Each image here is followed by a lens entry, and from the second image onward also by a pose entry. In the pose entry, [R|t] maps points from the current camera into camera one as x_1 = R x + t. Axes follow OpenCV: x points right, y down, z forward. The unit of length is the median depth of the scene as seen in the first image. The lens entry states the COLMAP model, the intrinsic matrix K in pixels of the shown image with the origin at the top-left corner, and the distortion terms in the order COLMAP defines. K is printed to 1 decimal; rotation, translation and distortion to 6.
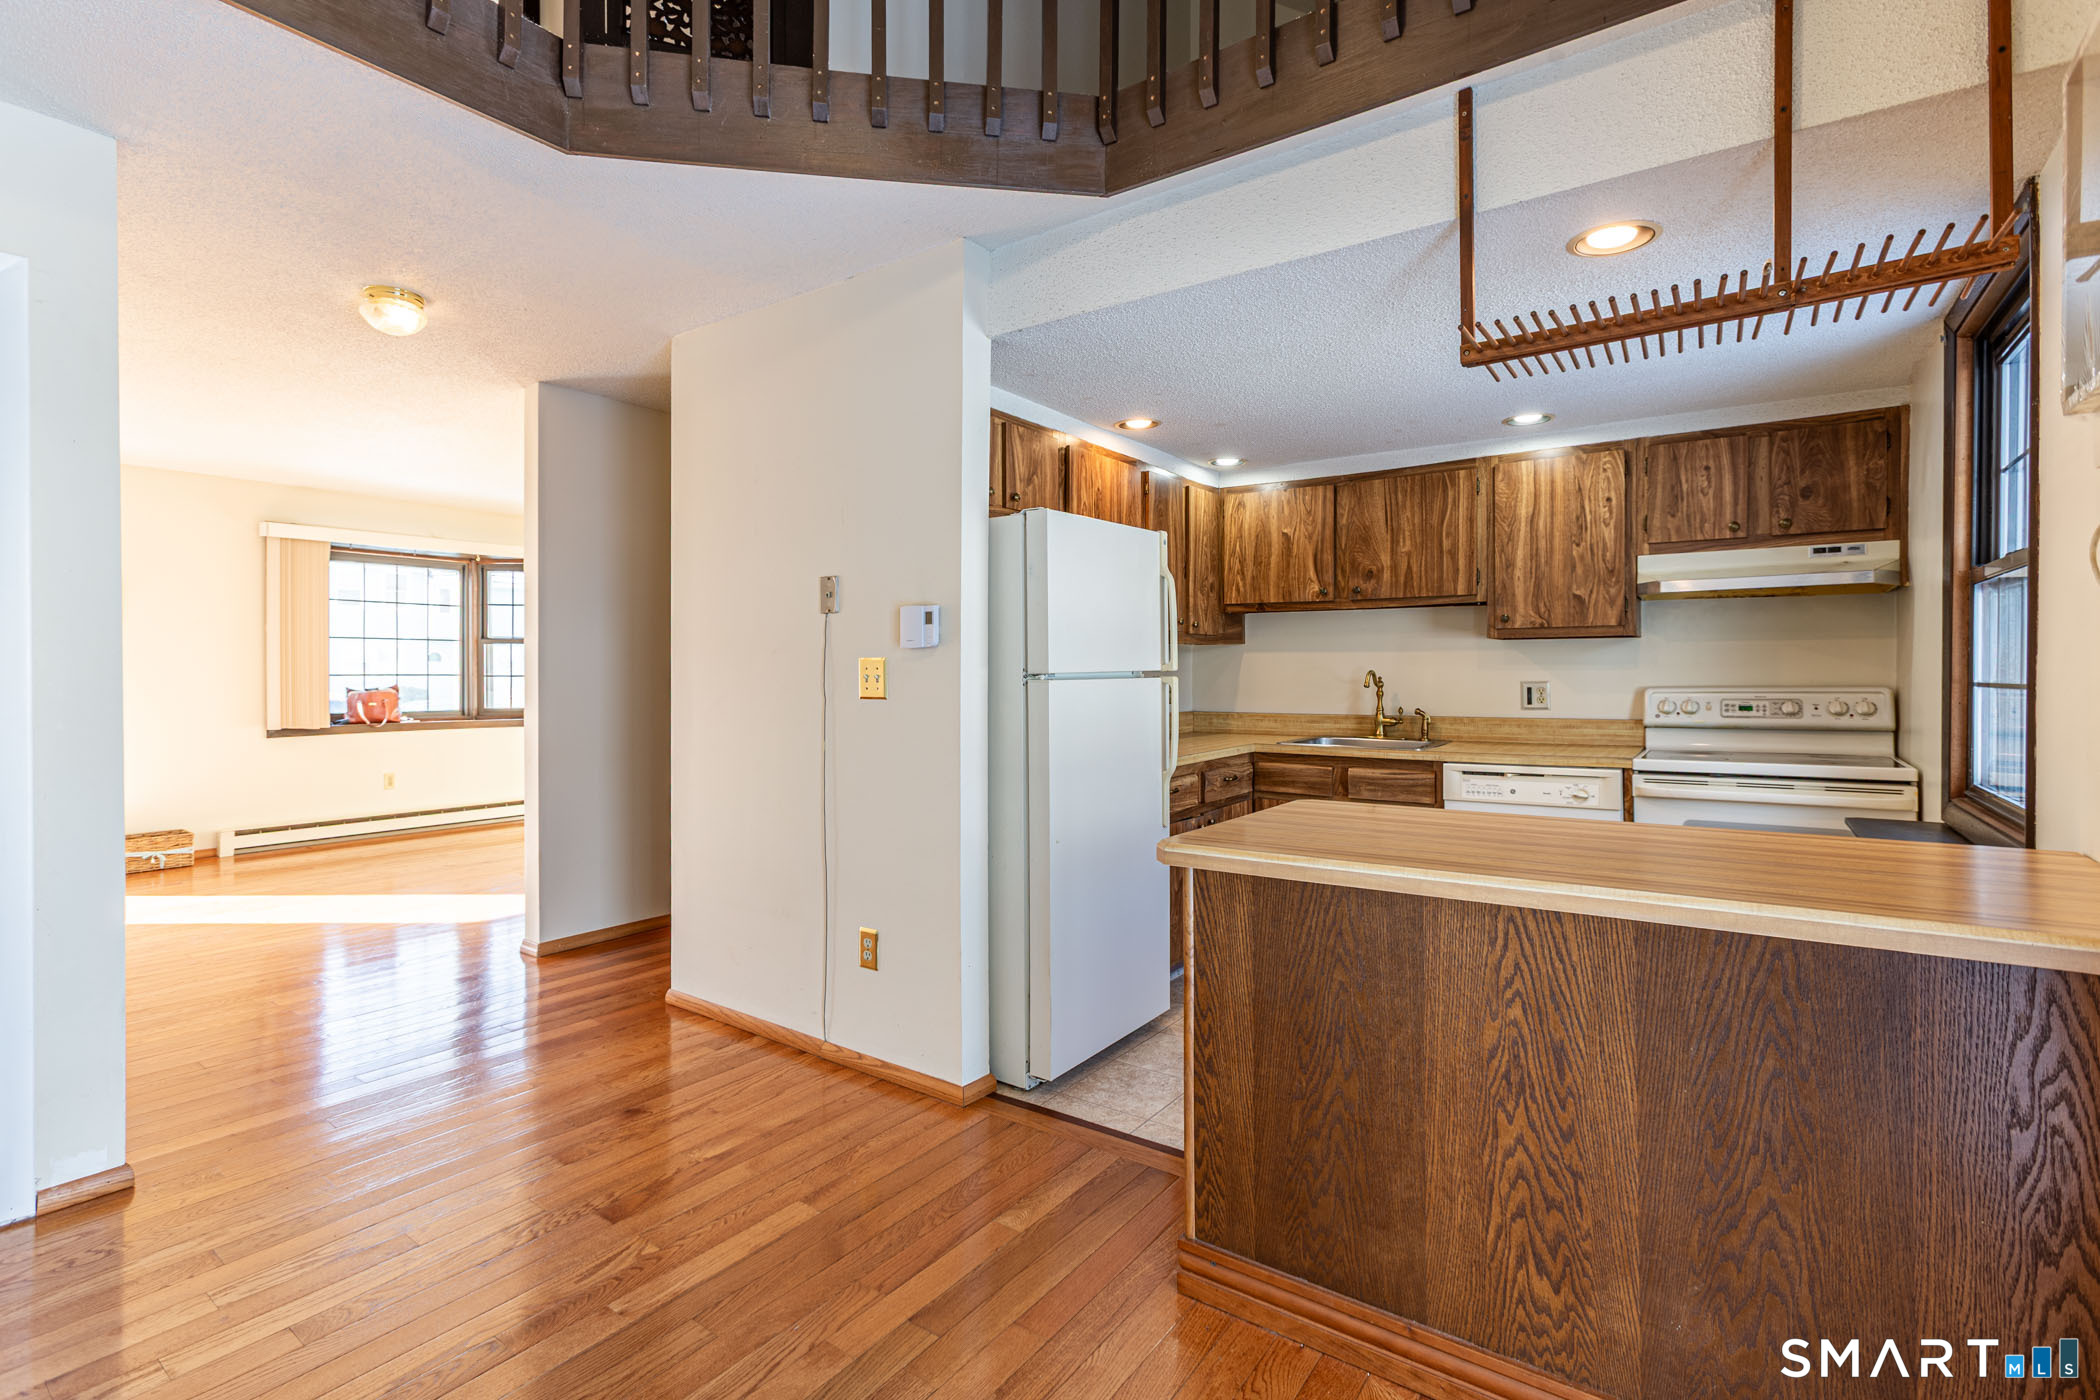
lens RADIAL K [[939.5, 0, 1039.5], [0, 939.5, 675.4], [0, 0, 1]] dist [-0.017498, 0.010141]
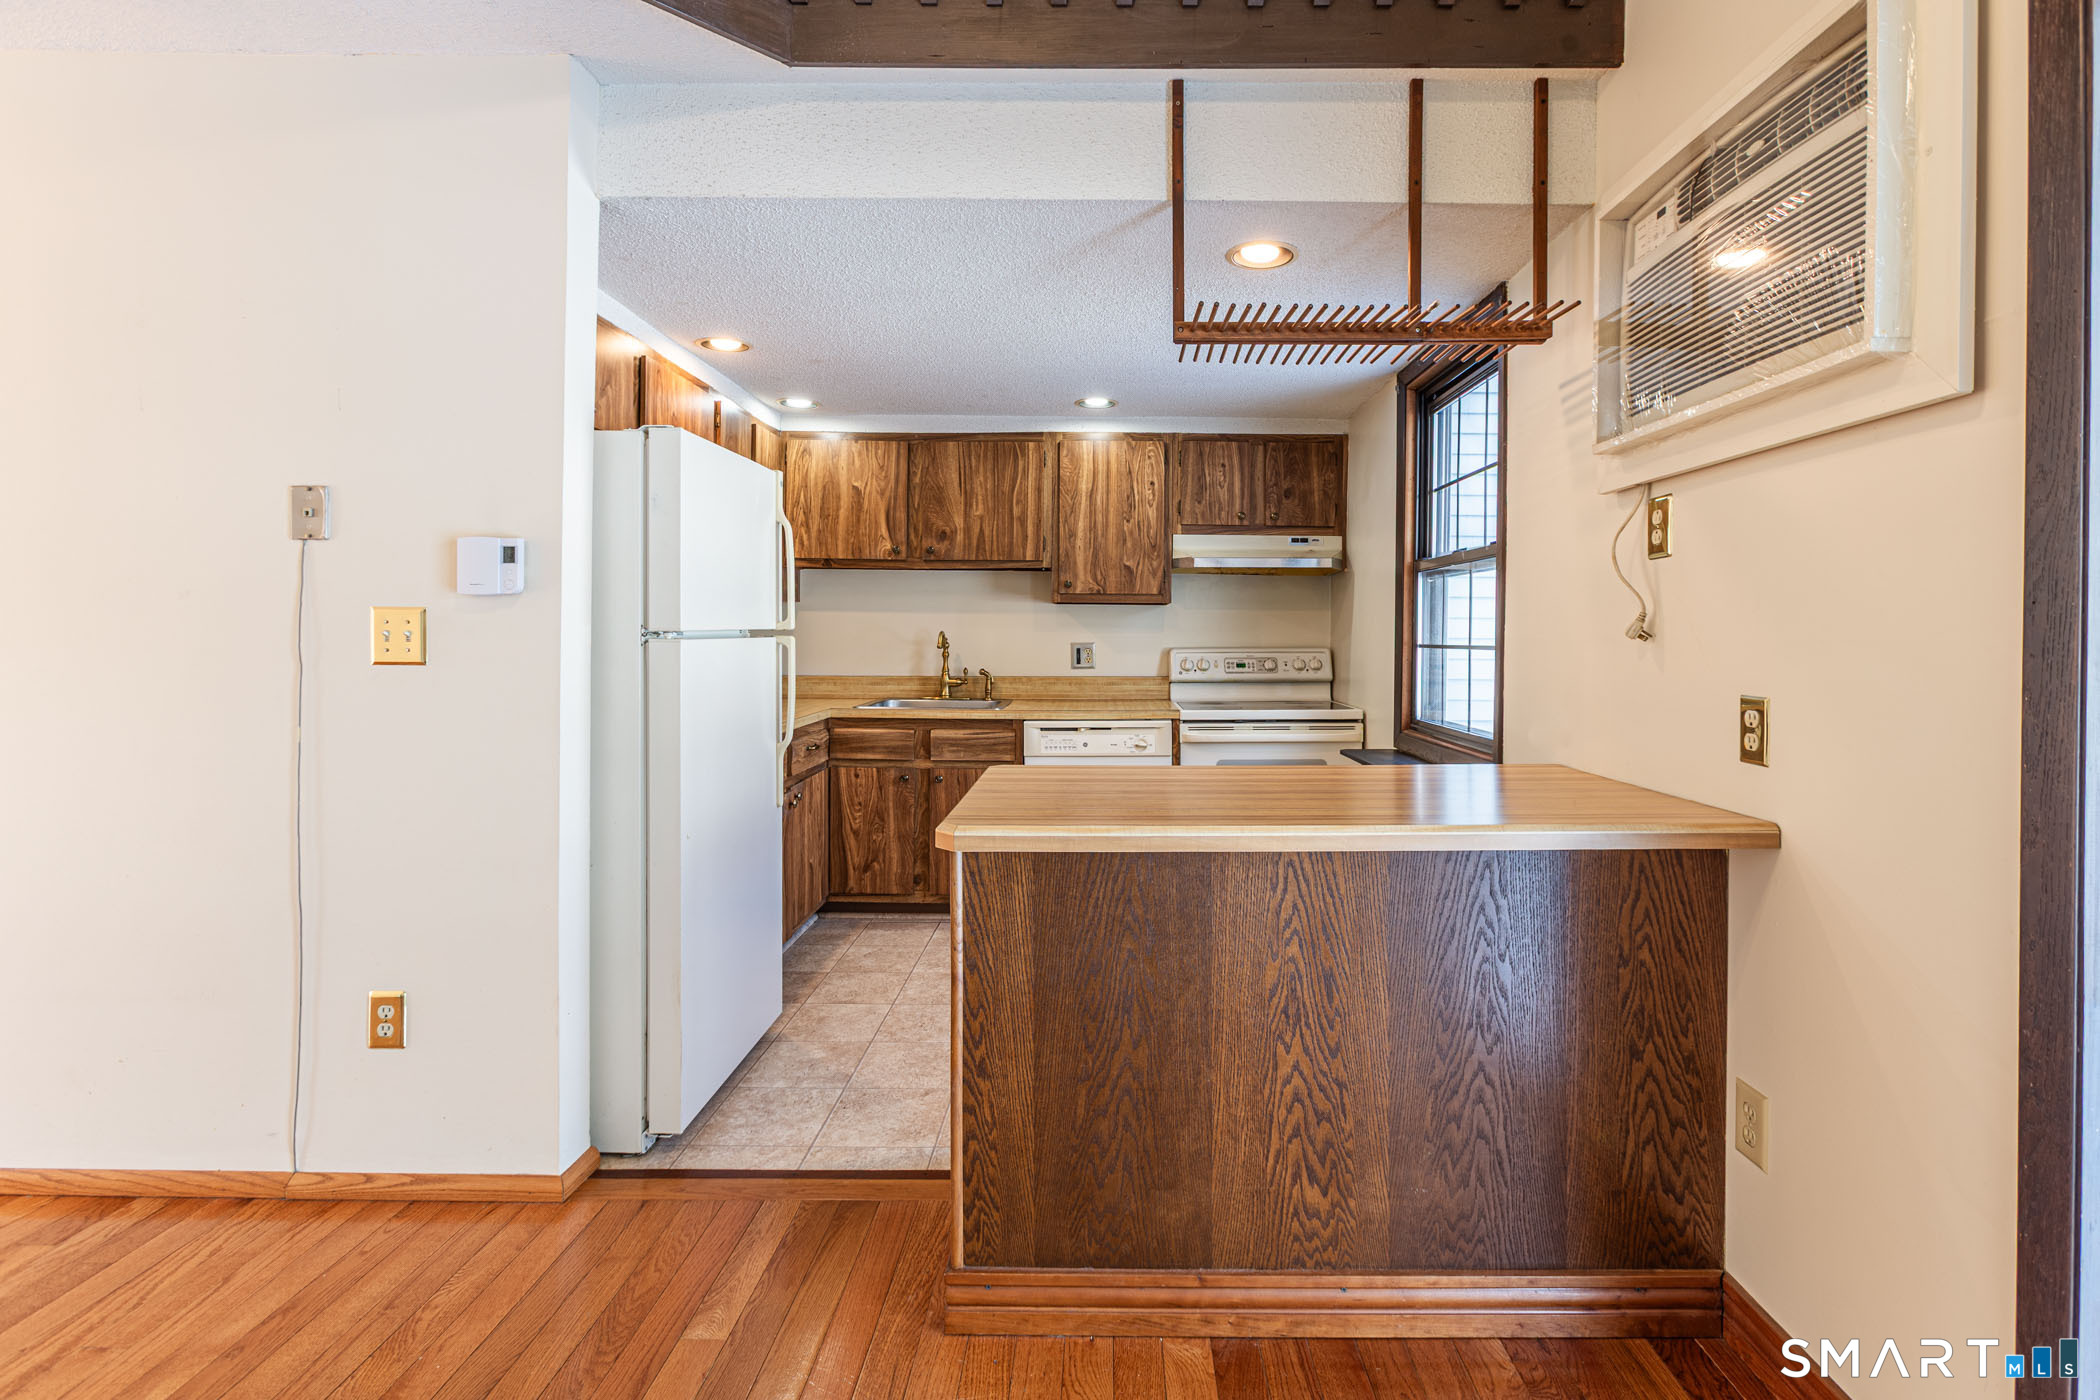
lens RADIAL K [[954.0, 0, 1095.9], [0, 954.0, 639.4], [0, 0, 1]] dist [-0.019284, 0.010308]
pose [[0.819392, 0.004646, 0.573215, -0.167380], [-0.006517, 0.999978, 0.001210, 0.001538], [-0.573197, -0.004727, 0.819404, 0.125989]]
